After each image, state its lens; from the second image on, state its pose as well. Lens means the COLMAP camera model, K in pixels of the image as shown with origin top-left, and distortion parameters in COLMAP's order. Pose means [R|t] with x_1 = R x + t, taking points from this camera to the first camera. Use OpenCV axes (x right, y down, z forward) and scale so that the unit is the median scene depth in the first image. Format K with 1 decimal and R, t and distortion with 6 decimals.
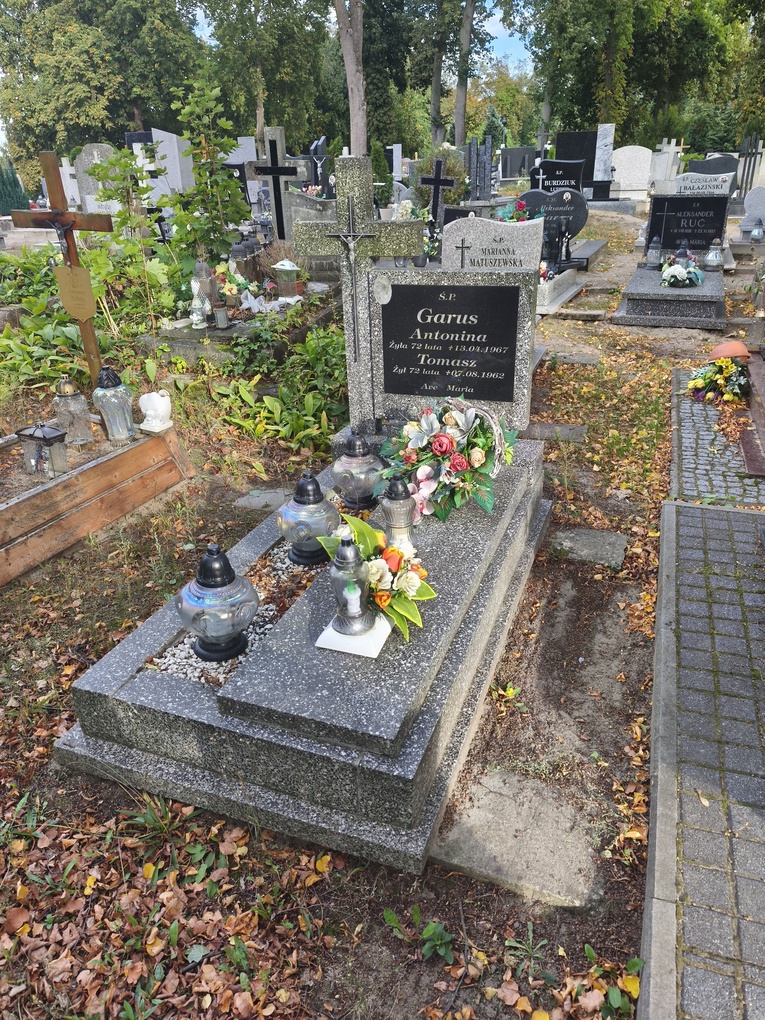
lens RADIAL K [[699.5, 0, 387.0], [0, 699.5, 515.7], [0, 0, 1]] dist [0.036648, -0.044156]
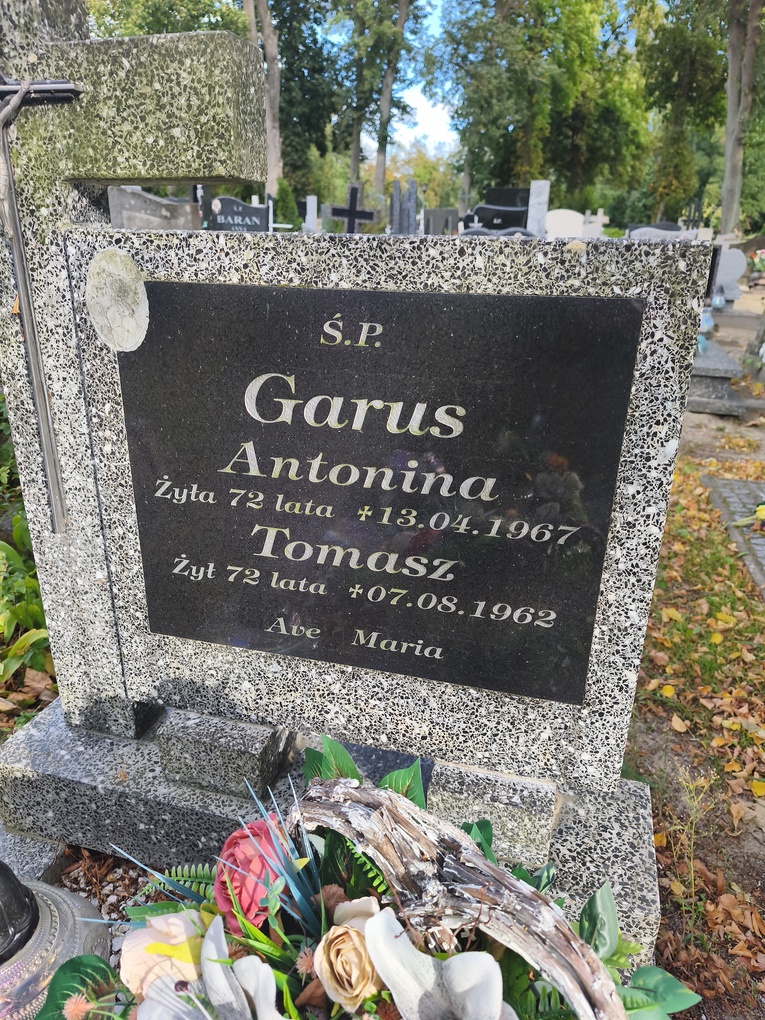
lens RADIAL K [[708.7, 0, 376.4], [0, 708.7, 509.5], [0, 0, 1]] dist [0.079209, -0.118147]
pose [[0.994566, 0.017504, 0.102629, 0.024466], [-0.007570, 0.995315, -0.096393, -0.078419], [-0.103836, 0.095093, 0.990038, 0.263534]]
